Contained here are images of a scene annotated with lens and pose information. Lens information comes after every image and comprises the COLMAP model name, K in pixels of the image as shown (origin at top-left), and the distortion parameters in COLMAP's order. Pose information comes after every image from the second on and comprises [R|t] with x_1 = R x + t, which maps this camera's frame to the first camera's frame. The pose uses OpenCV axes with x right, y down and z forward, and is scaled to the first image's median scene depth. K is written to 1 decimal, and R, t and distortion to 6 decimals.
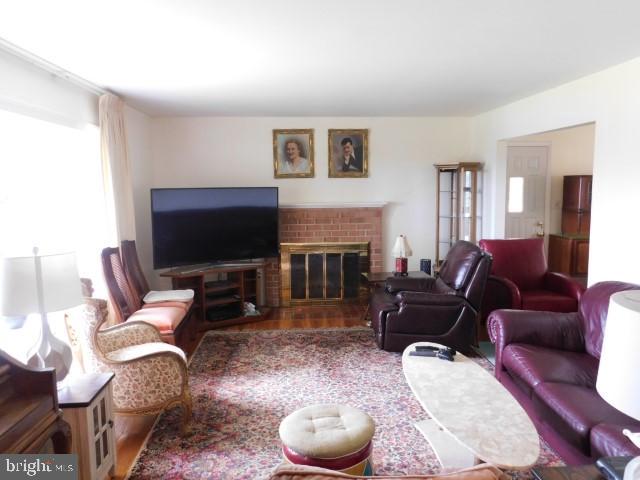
lens RADIAL K [[470.8, 0, 320.7], [0, 470.8, 238.7], [0, 0, 1]] dist [0.000231, -0.000053]
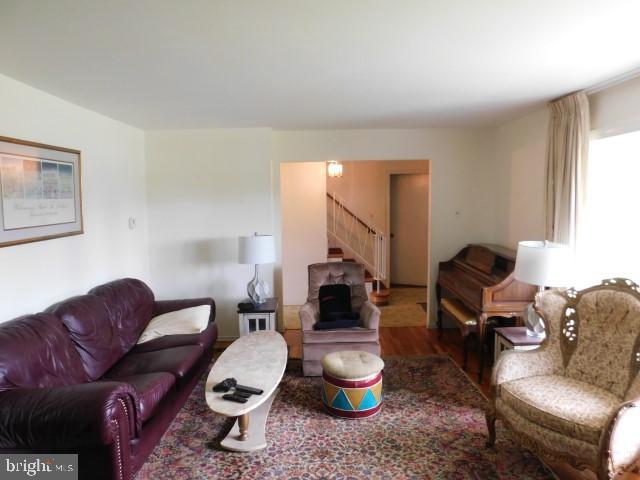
lens RADIAL K [[426.0, 0, 320.3], [0, 426.0, 238.4], [0, 0, 1]] dist [-0.000114, 0.000017]
pose [[-0.998122, 0.018981, 0.058237, 0.024497], [0.030633, 0.978020, 0.206247, -0.232080], [-0.053042, 0.207644, -0.976765, 1.895562]]
